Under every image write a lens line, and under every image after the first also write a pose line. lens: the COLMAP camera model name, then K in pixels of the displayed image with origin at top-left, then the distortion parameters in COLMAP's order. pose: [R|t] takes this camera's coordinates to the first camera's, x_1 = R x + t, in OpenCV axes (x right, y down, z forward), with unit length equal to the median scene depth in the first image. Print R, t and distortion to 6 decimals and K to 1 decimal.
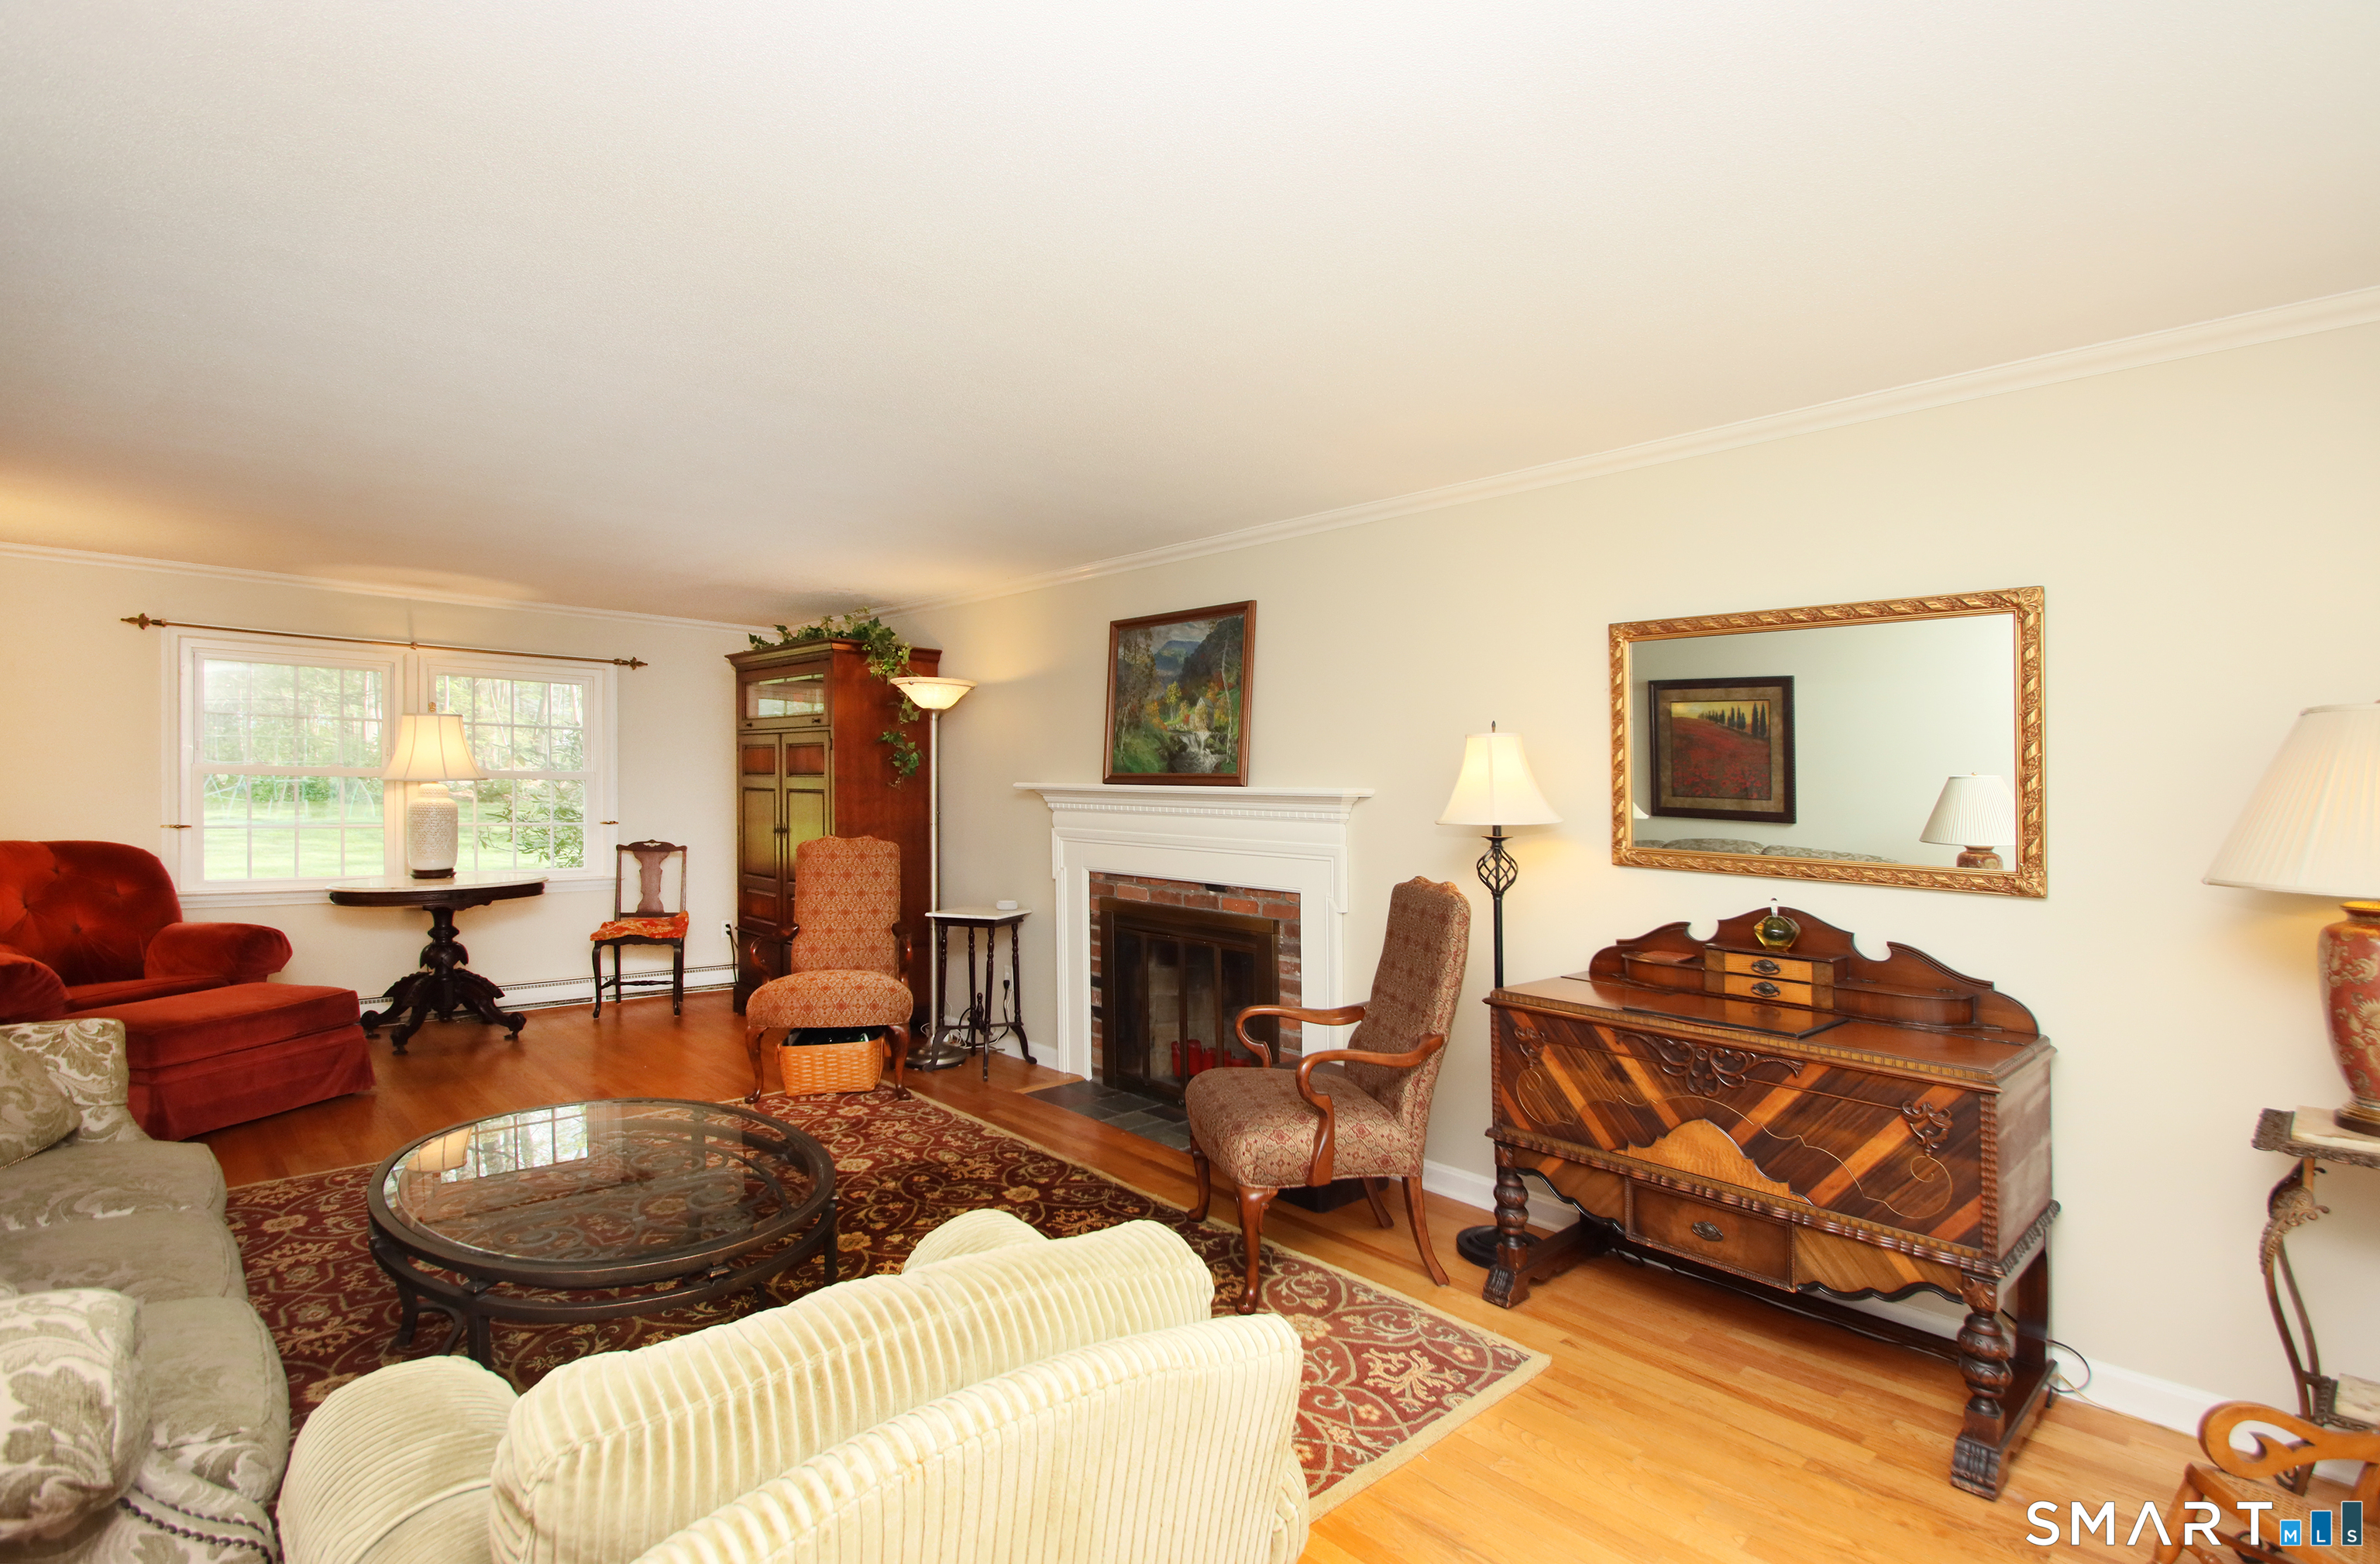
lens RADIAL K [[1101.1, 0, 1164.9], [0, 1101.1, 813.6], [0, 0, 1]] dist [0.000454, -0.027672]
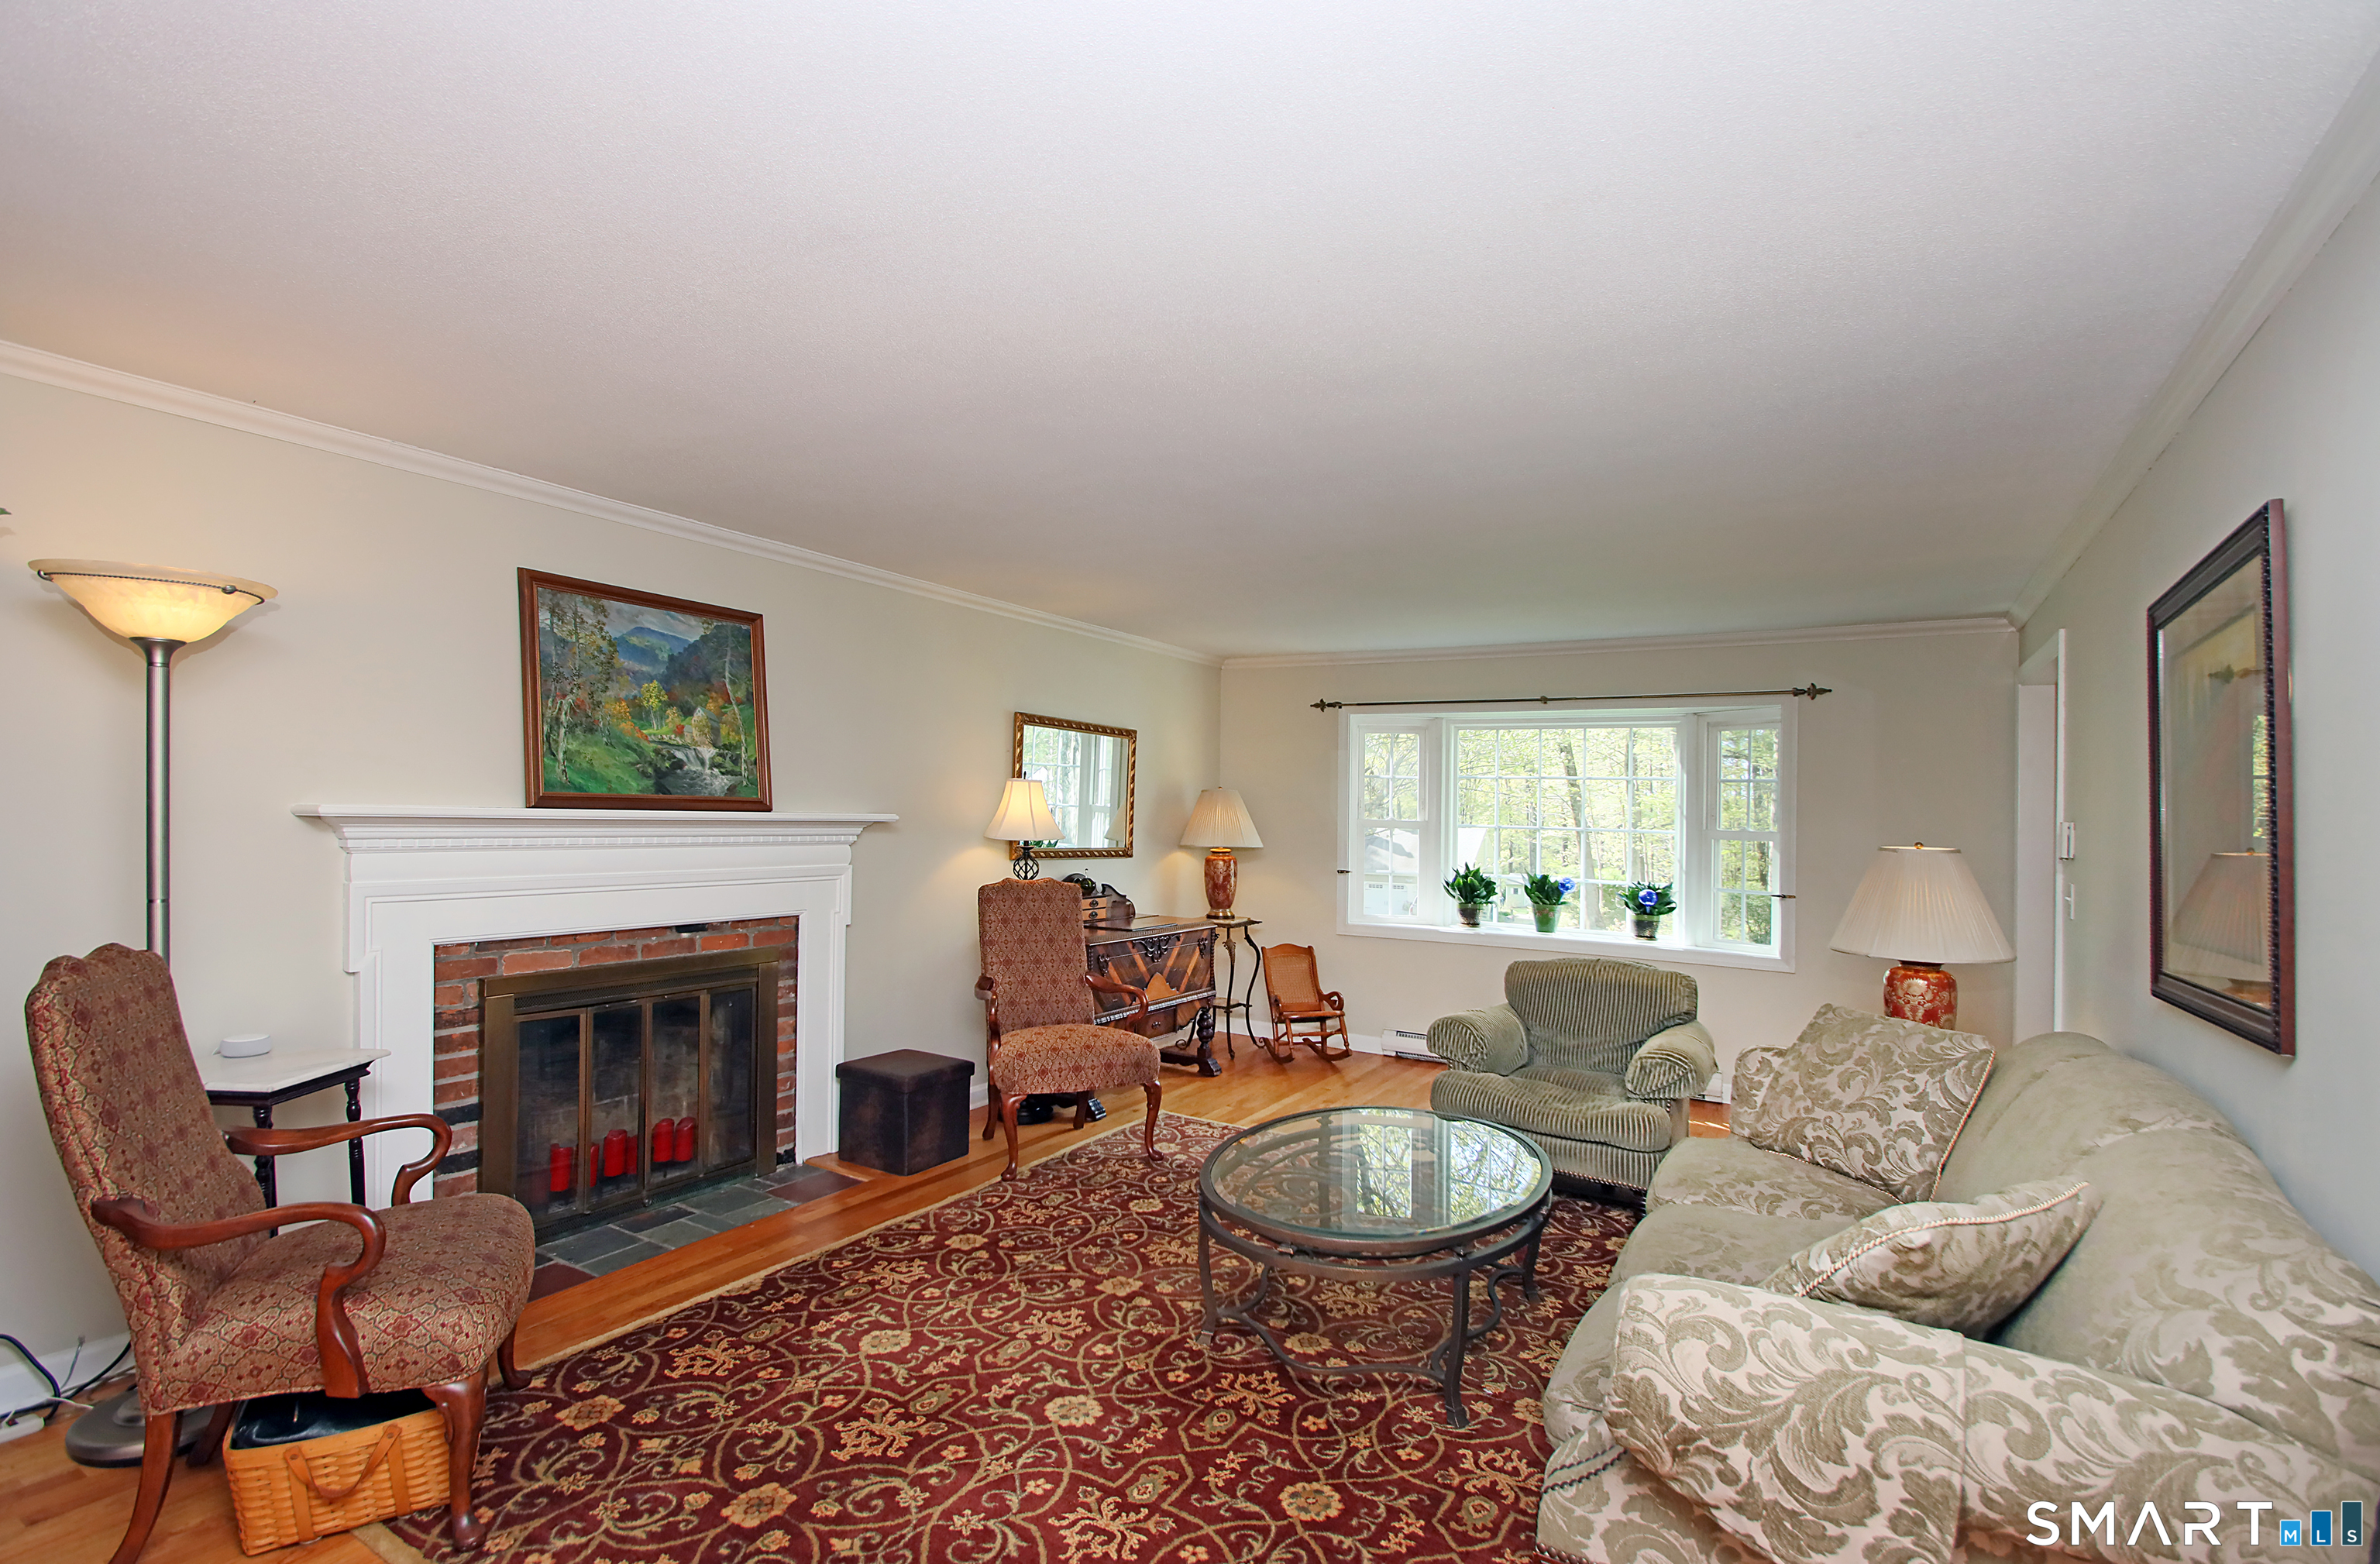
lens RADIAL K [[1095.6, 0, 1192.9], [0, 1095.6, 793.9], [0, 0, 1]] dist [0.001556, -0.009199]
pose [[-0.270509, -0.003498, 0.962711, -0.887203], [-0.001054, 0.999994, 0.003337, -0.041121], [-0.962717, -0.000112, -0.270511, 0.855493]]
